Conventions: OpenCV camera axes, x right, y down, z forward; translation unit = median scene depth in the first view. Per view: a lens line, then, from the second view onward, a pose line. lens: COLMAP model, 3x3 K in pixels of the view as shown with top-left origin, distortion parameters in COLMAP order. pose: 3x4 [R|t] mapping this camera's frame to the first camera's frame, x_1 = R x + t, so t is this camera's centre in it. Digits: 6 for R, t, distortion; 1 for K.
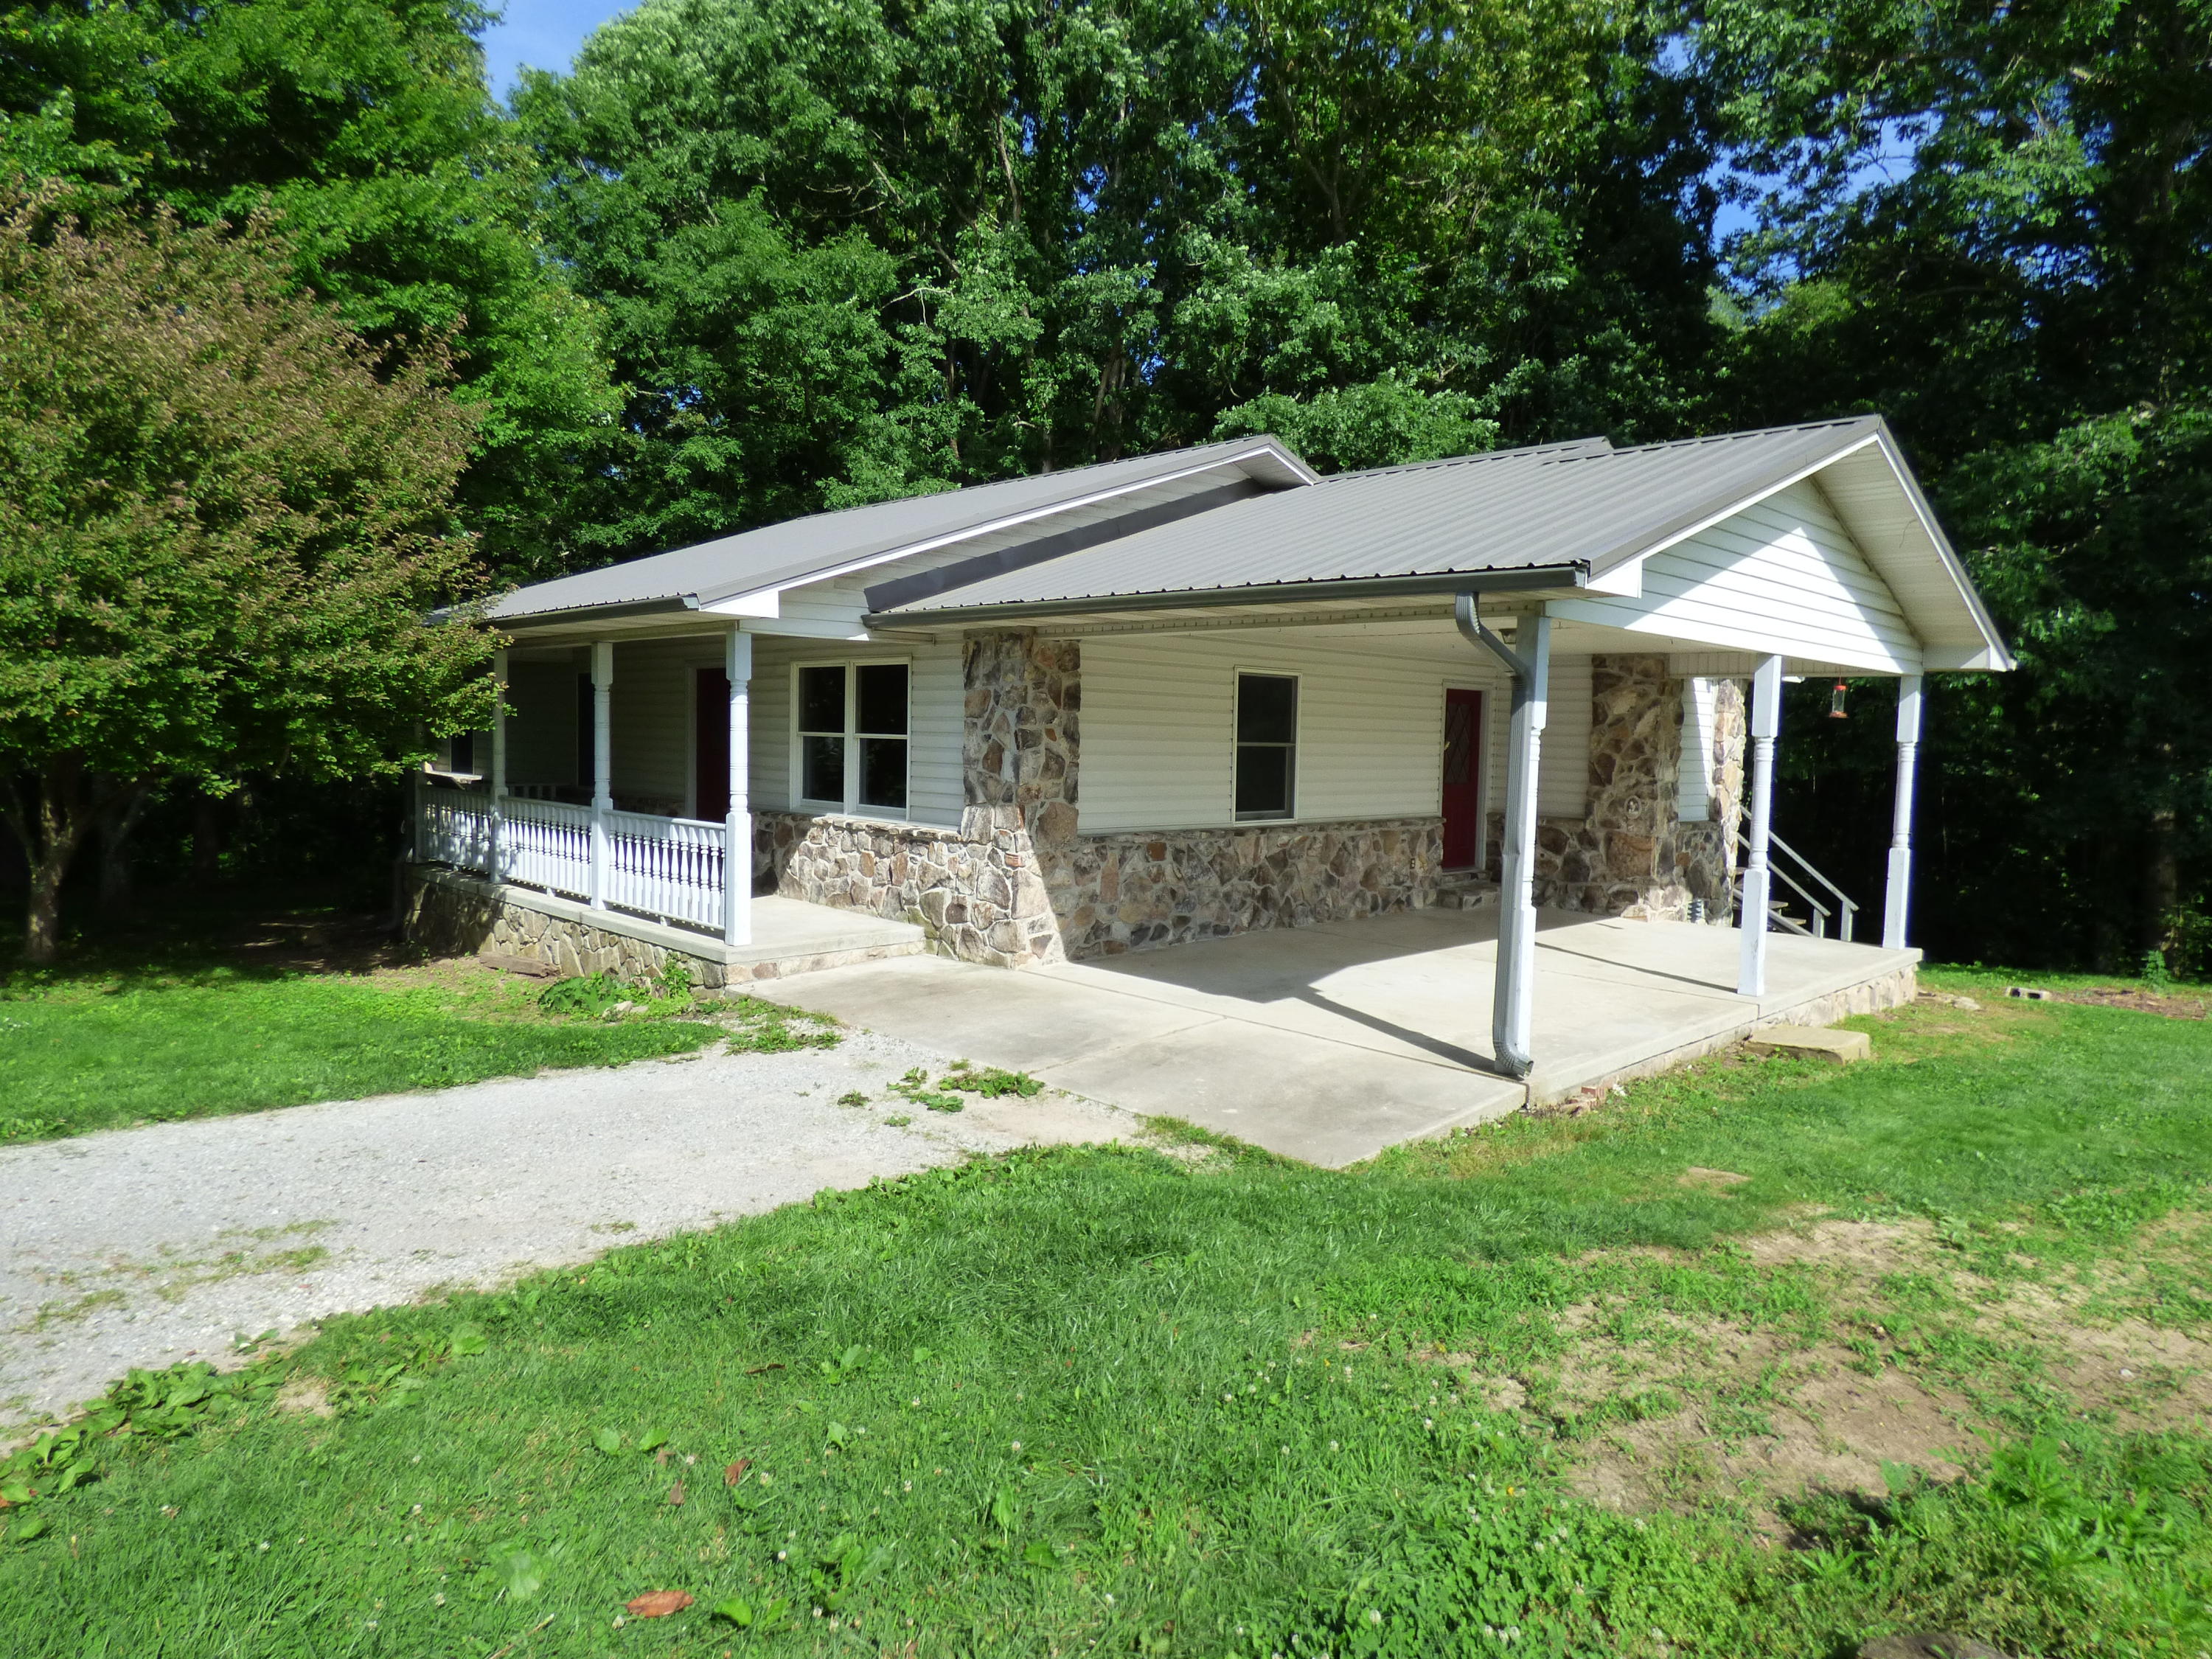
lens RADIAL K [[1368.6, 0, 1109.6], [0, 1368.6, 834.8], [0, 0, 1]] dist [-0.008199, 0.001600]
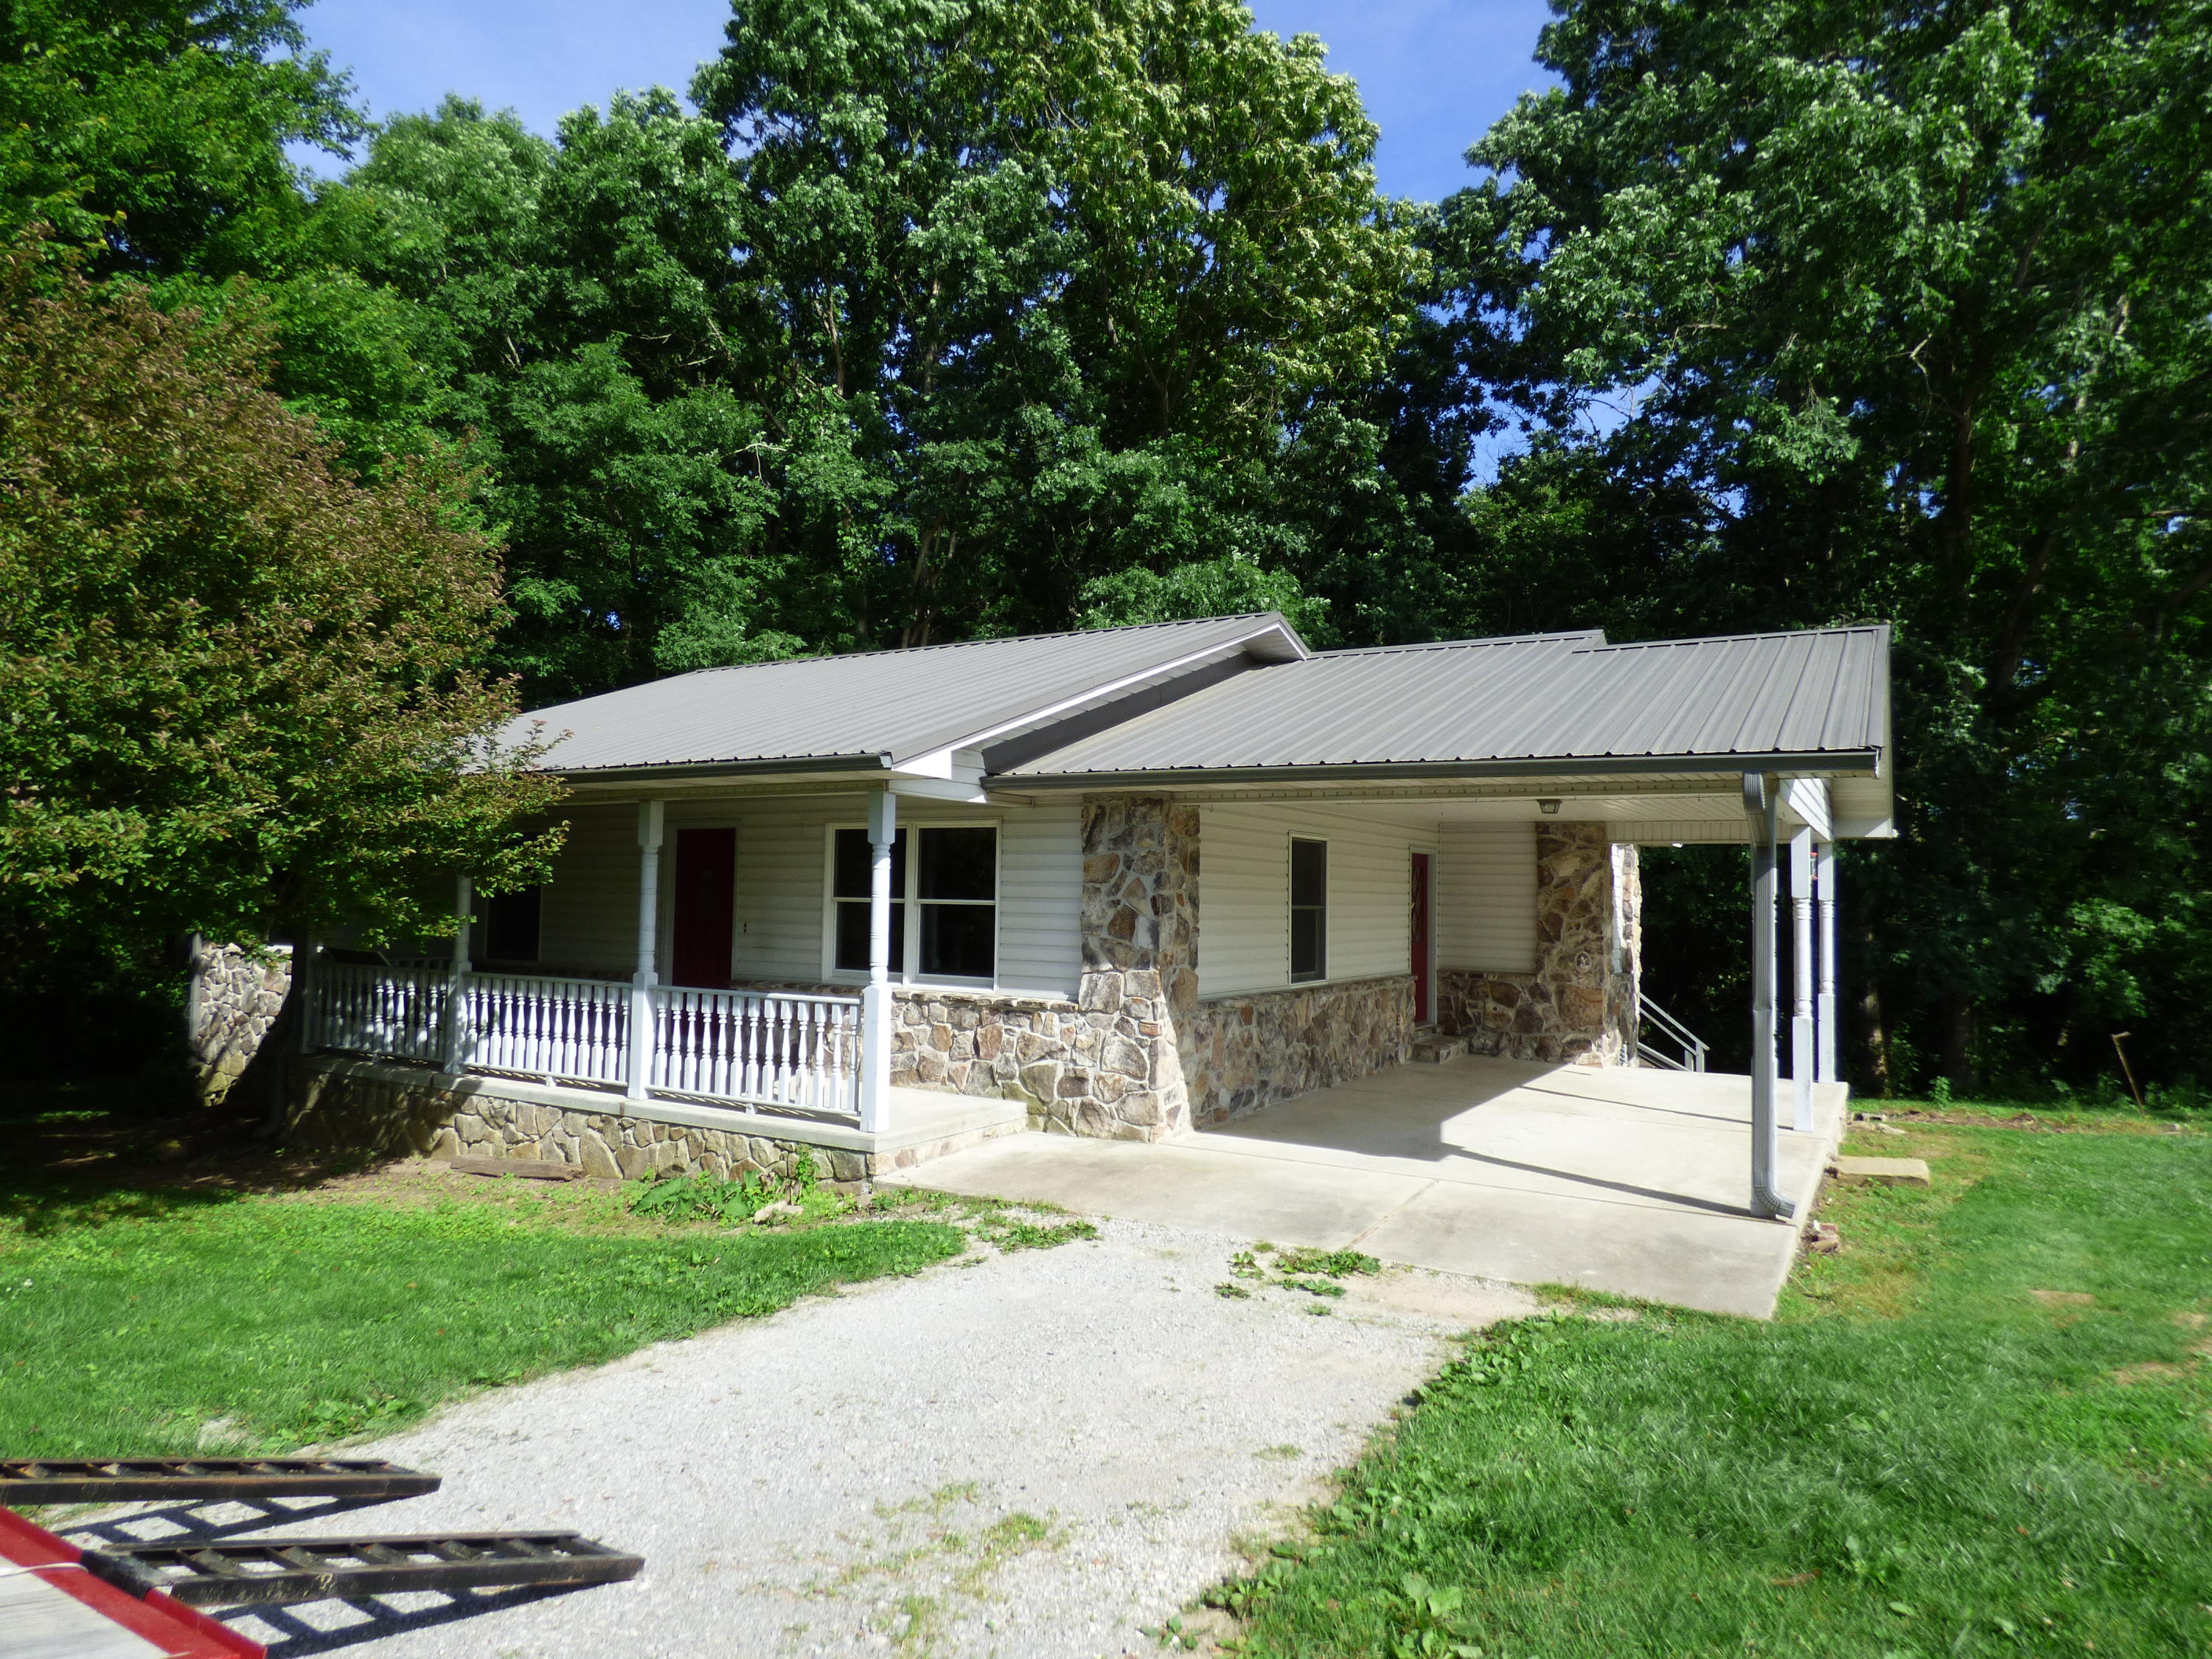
lens RADIAL K [[1368.6, 0, 1119.2], [0, 1368.6, 823.4], [0, 0, 1]] dist [-0.008199, 0.001600]
pose [[0.964404, 0.009408, 0.264265, -0.317227], [0.023324, 0.992446, -0.120448, -0.008680], [-0.263401, 0.122324, 0.956899, 0.050677]]
